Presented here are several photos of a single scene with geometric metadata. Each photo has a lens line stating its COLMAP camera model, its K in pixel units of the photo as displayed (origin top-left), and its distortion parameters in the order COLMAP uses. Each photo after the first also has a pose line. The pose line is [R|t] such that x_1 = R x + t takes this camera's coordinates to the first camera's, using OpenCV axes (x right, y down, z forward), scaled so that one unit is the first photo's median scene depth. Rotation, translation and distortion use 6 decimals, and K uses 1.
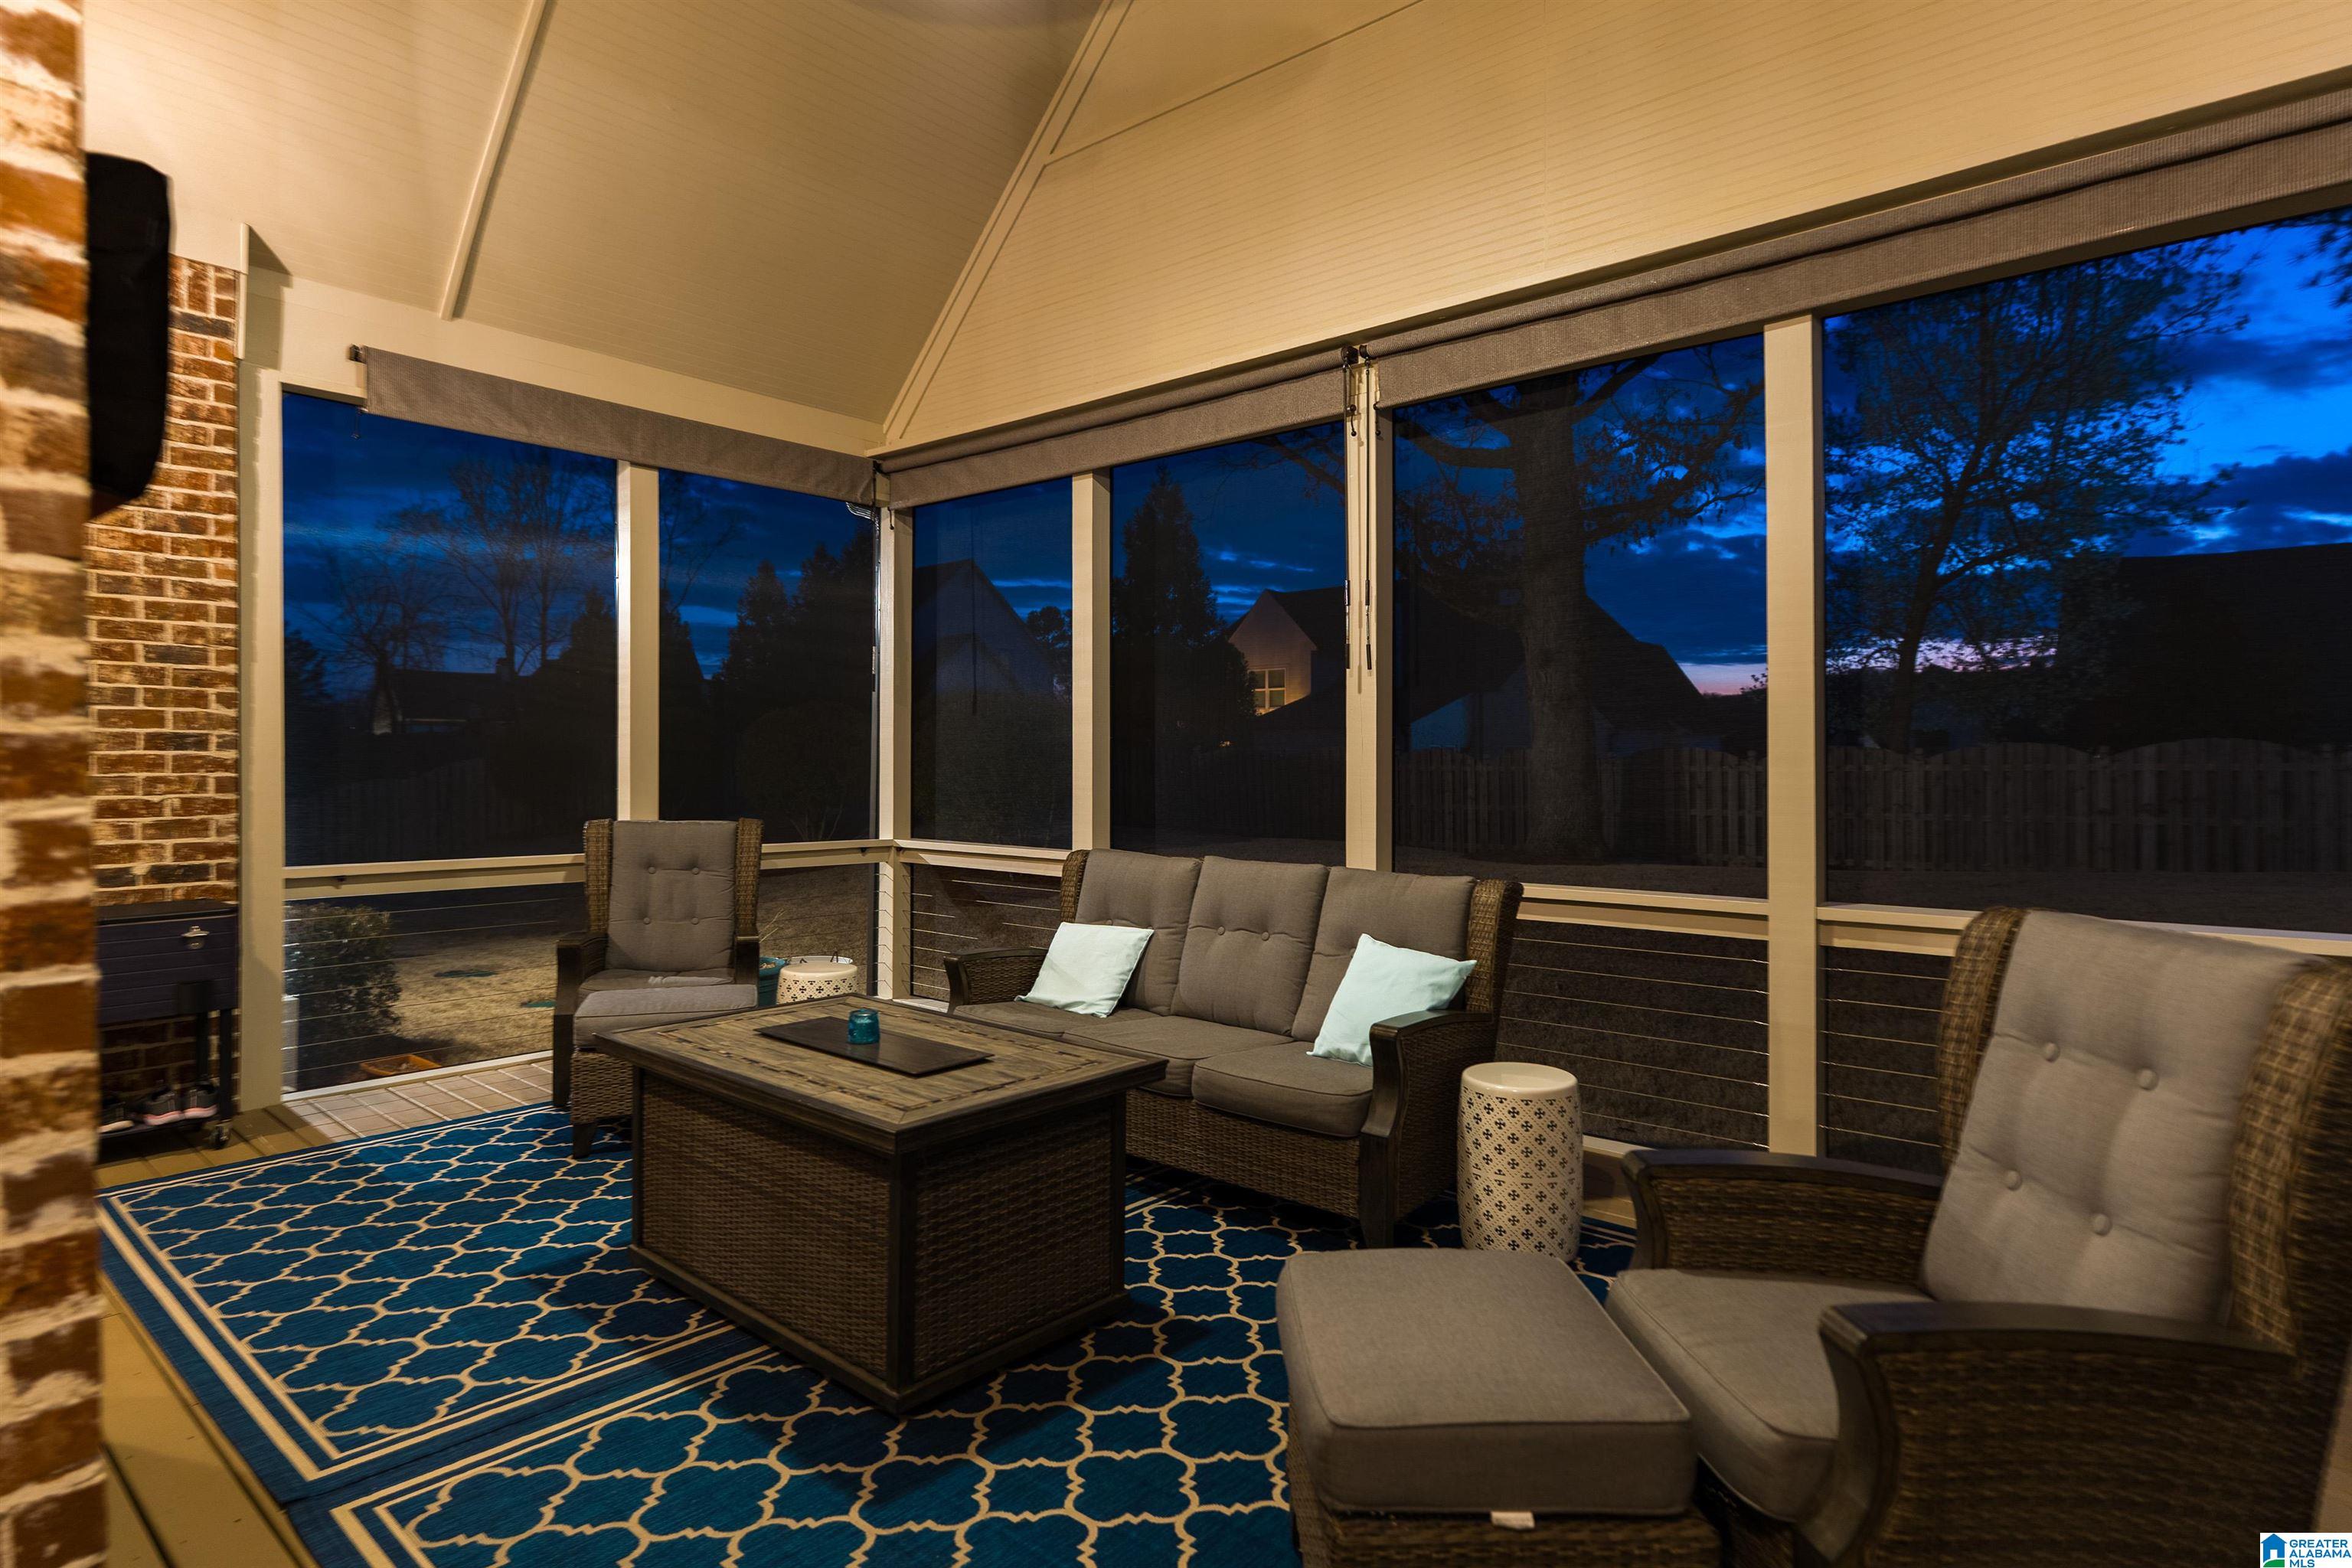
lens RADIAL K [[1267.3, 0, 1176.8], [0, 1267.3, 772.5], [0, 0, 1]] dist [0.005466, -0.000676]
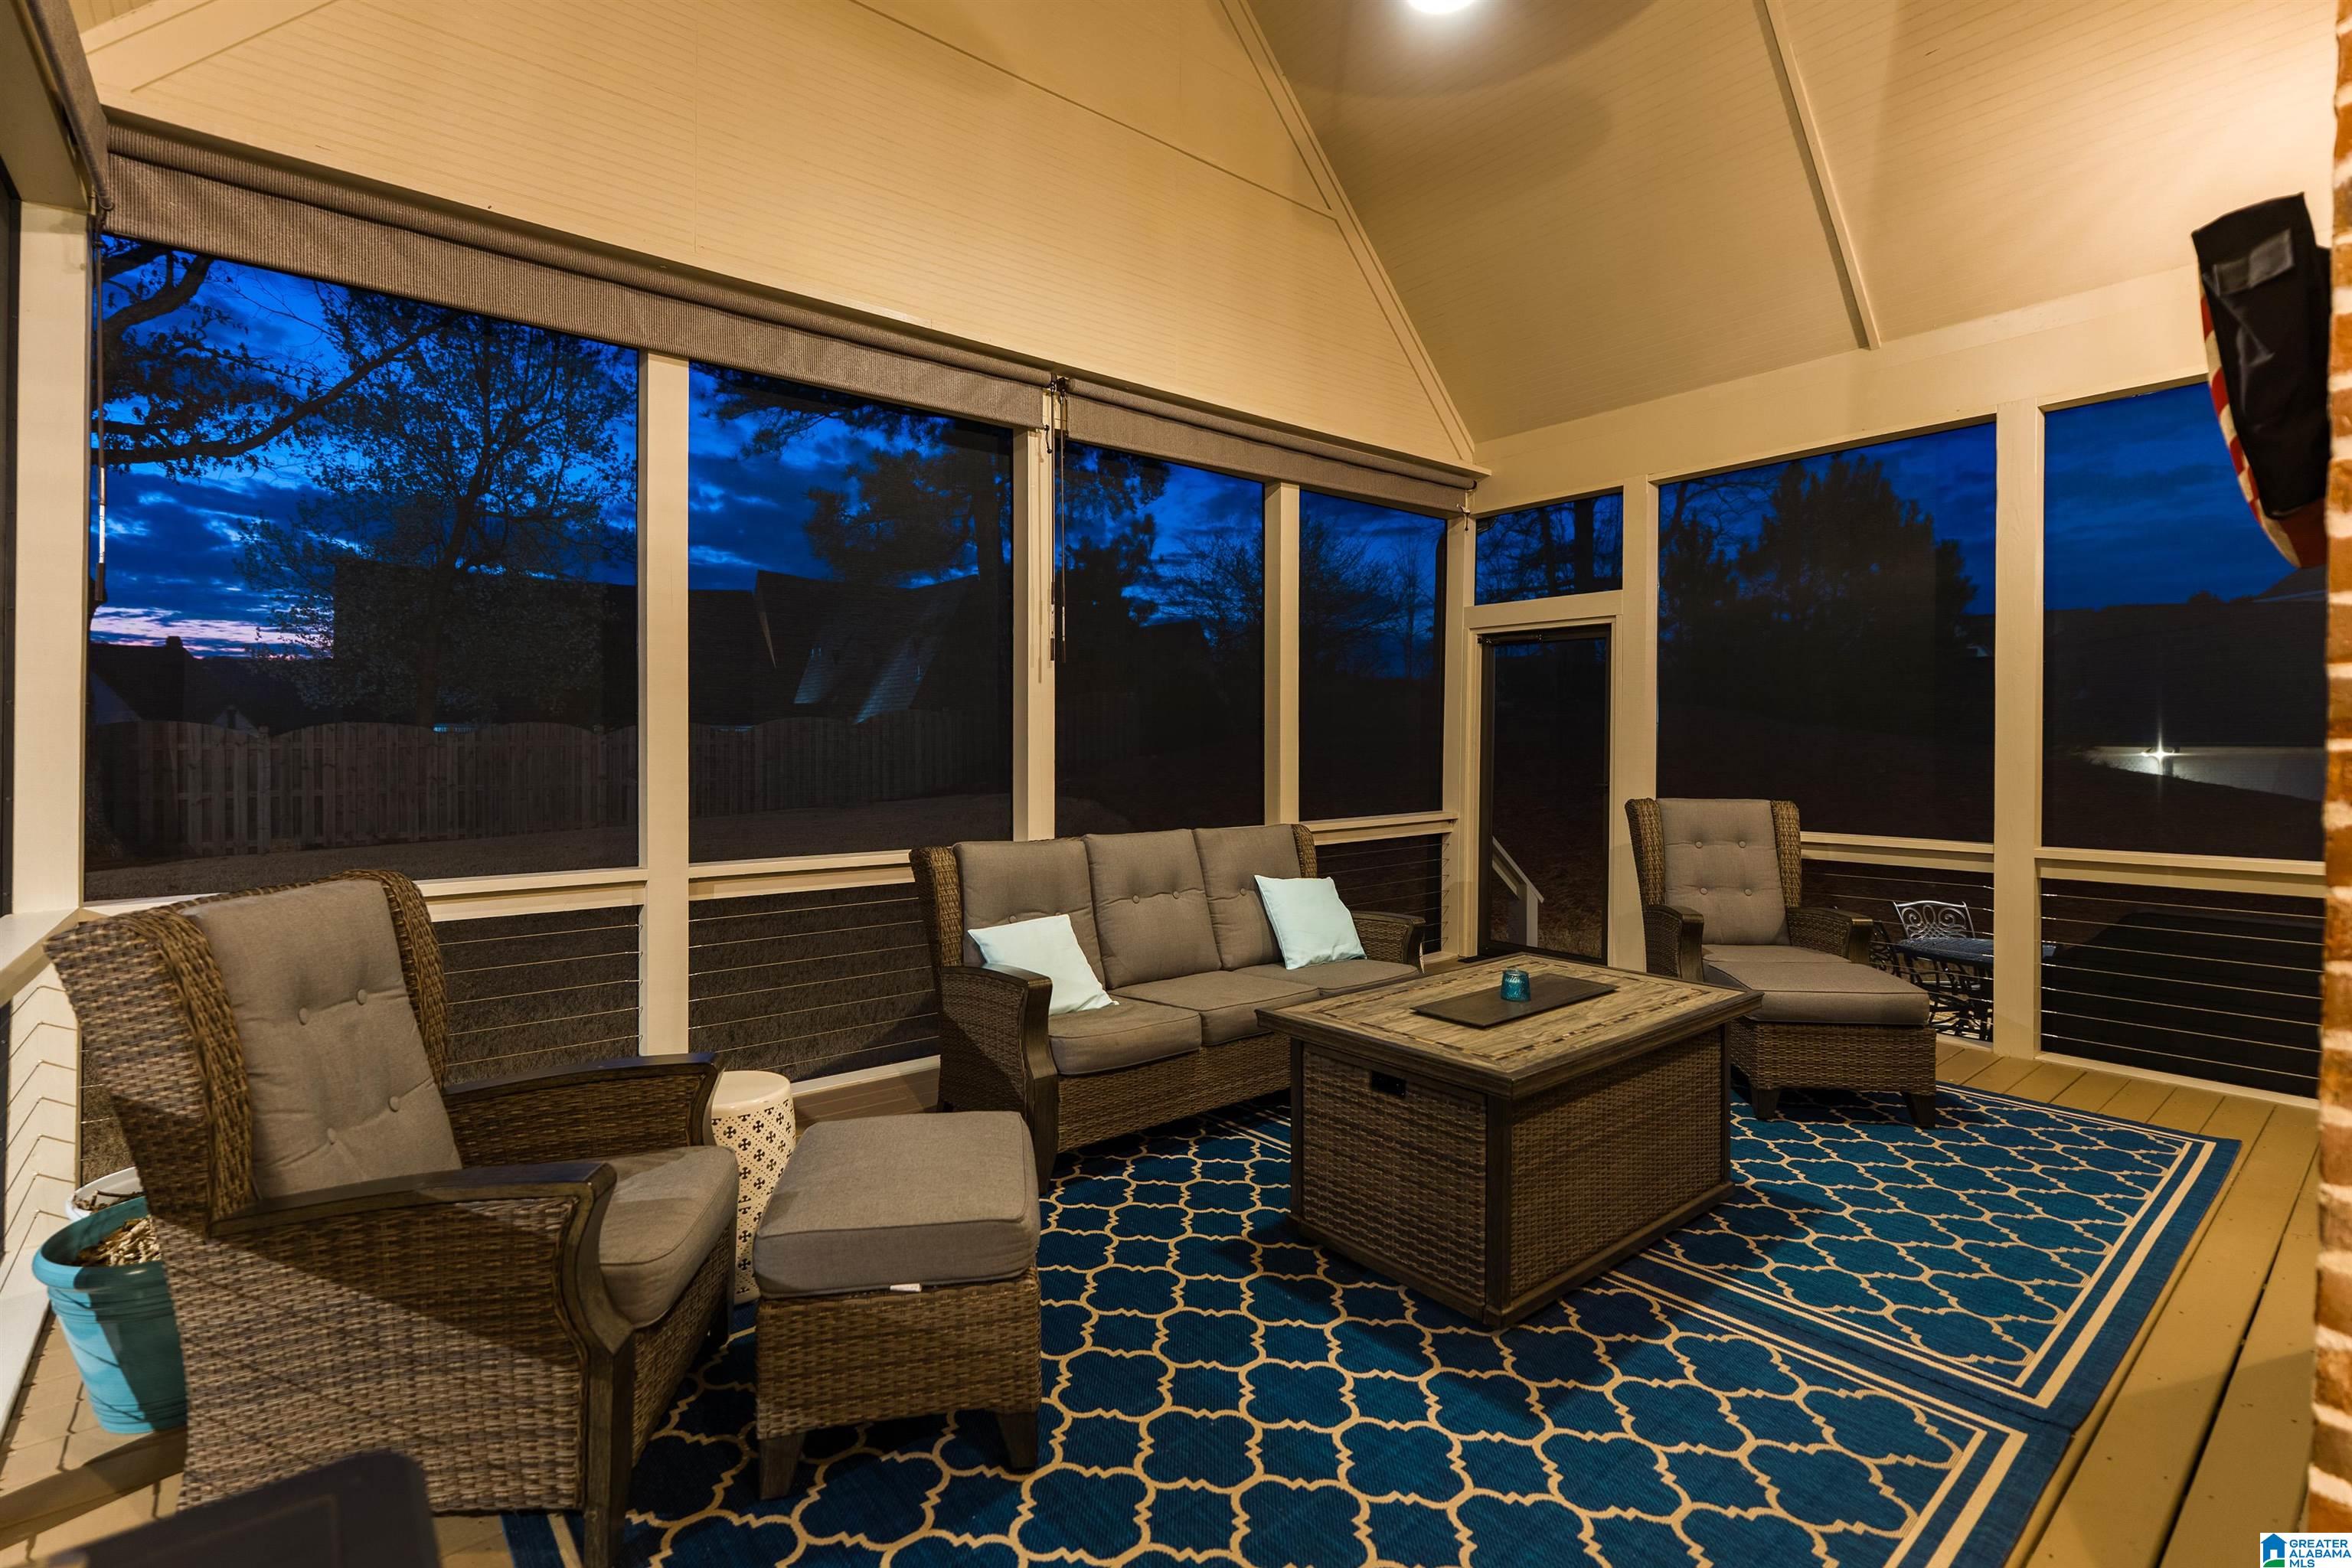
lens RADIAL K [[1086.7, 0, 1182.2], [0, 1086.7, 741.5], [0, 0, 1]] dist [-0.002235, 0.000210]
pose [[0.152829, -0.004696, 0.988241, -0.796987], [0.008346, 0.999959, 0.003461, -0.011488], [-0.988217, 0.007719, 0.152862, 0.738593]]
